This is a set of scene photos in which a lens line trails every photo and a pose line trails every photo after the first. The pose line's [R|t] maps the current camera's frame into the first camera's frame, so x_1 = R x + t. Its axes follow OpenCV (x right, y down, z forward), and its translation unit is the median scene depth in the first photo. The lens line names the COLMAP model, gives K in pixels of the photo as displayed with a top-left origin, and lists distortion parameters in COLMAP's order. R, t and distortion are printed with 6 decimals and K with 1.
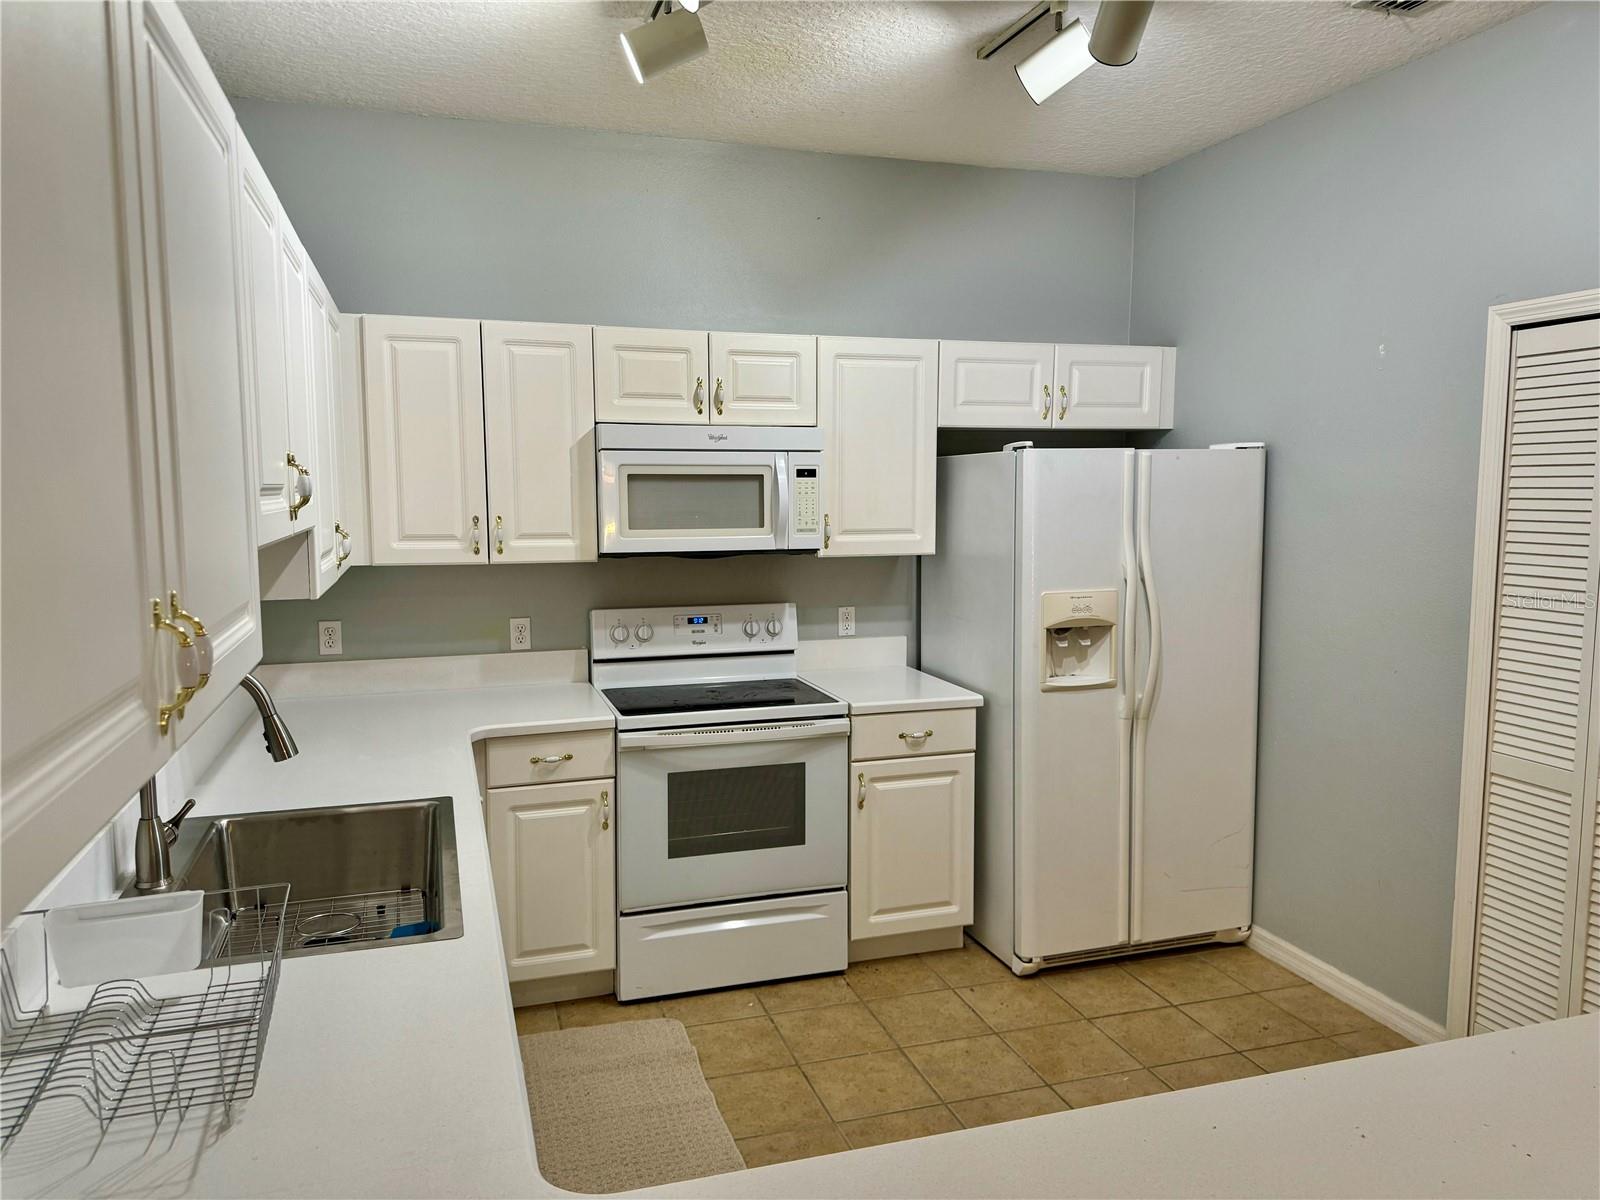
lens RADIAL K [[1127.6, 0, 800.0], [0, 1127.6, 600.0], [0, 0, 1]] dist [0.141246, -0.245048]
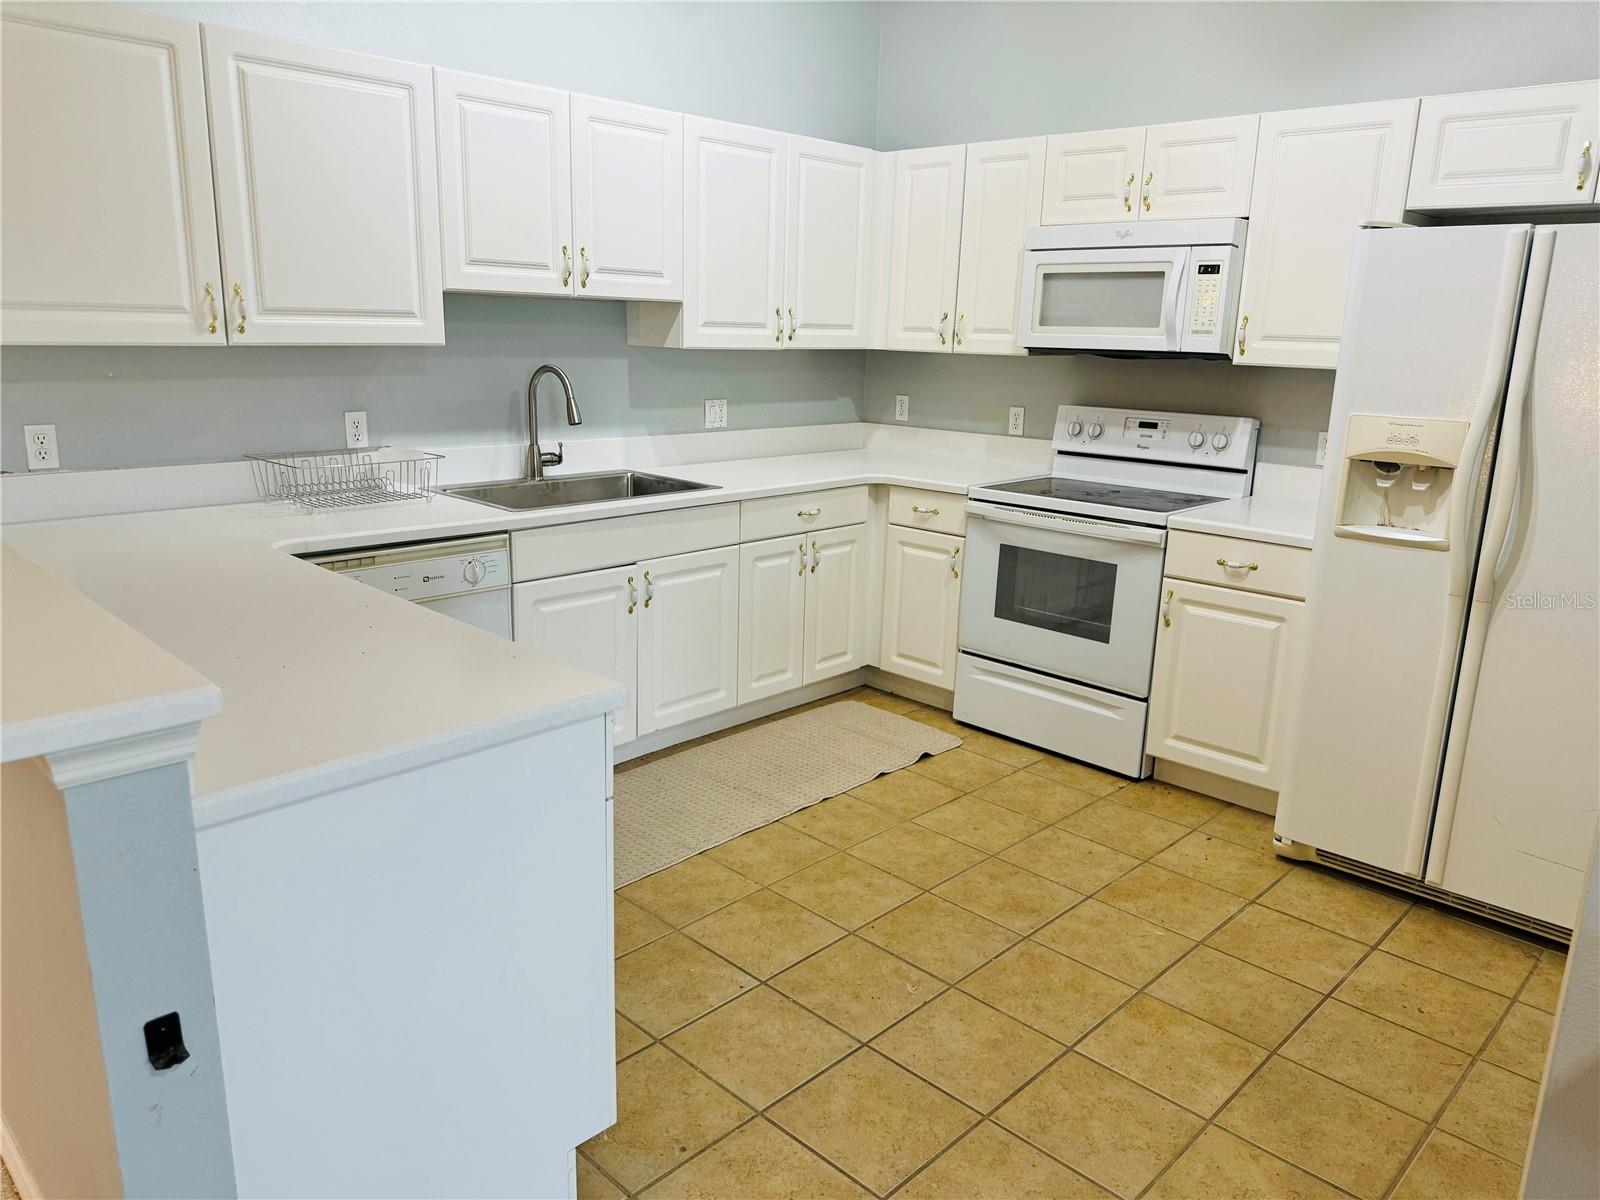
lens RADIAL K [[1127.6, 0, 800.0], [0, 1127.6, 600.0], [0, 0, 1]] dist [0.141246, -0.245048]
pose [[0.465716, 0.224303, -0.856036, 0.731723], [-0.116791, 0.974461, 0.191794, 0.011570], [0.877194, 0.010656, 0.480019, 0.253376]]
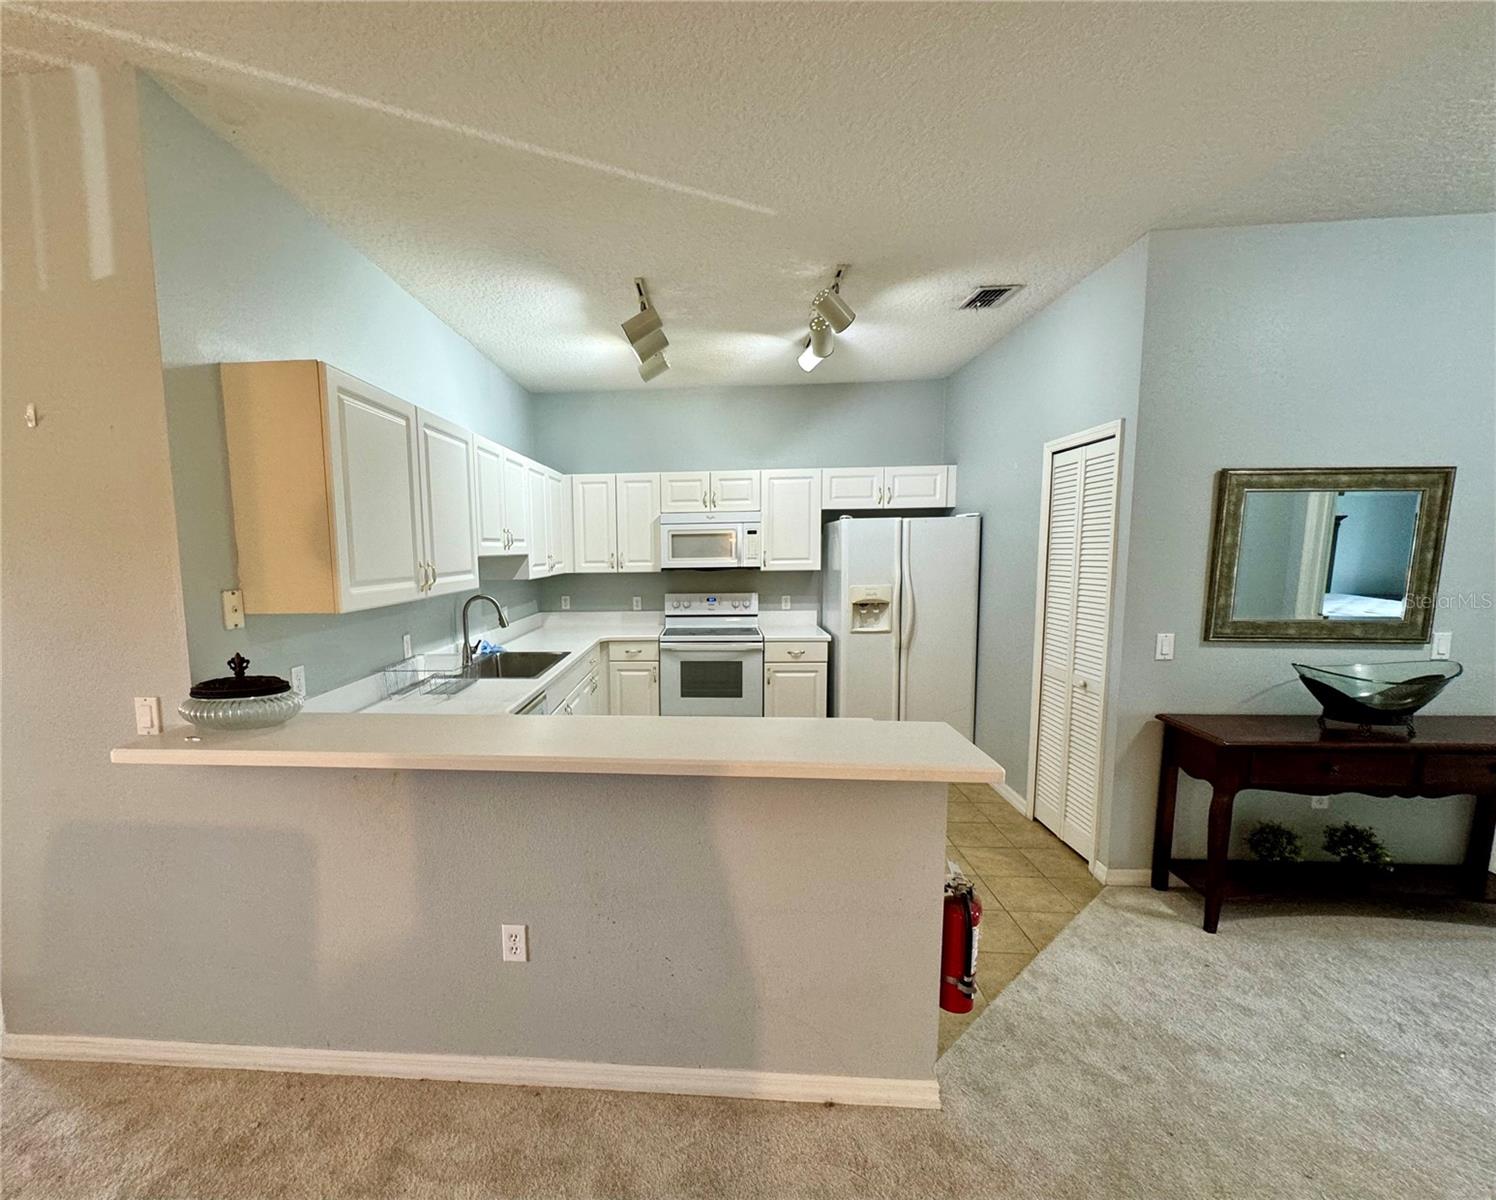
lens RADIAL K [[665.3, 0, 671.3], [0, 665.3, 628.1], [0, 0, 1]] dist [0.000632, 0.000177]
pose [[0.928257, 0.032325, -0.370531, 0.352051], [-0.024158, 0.999353, 0.026664, 0.044591], [0.371153, -0.015800, 0.928437, -0.274666]]
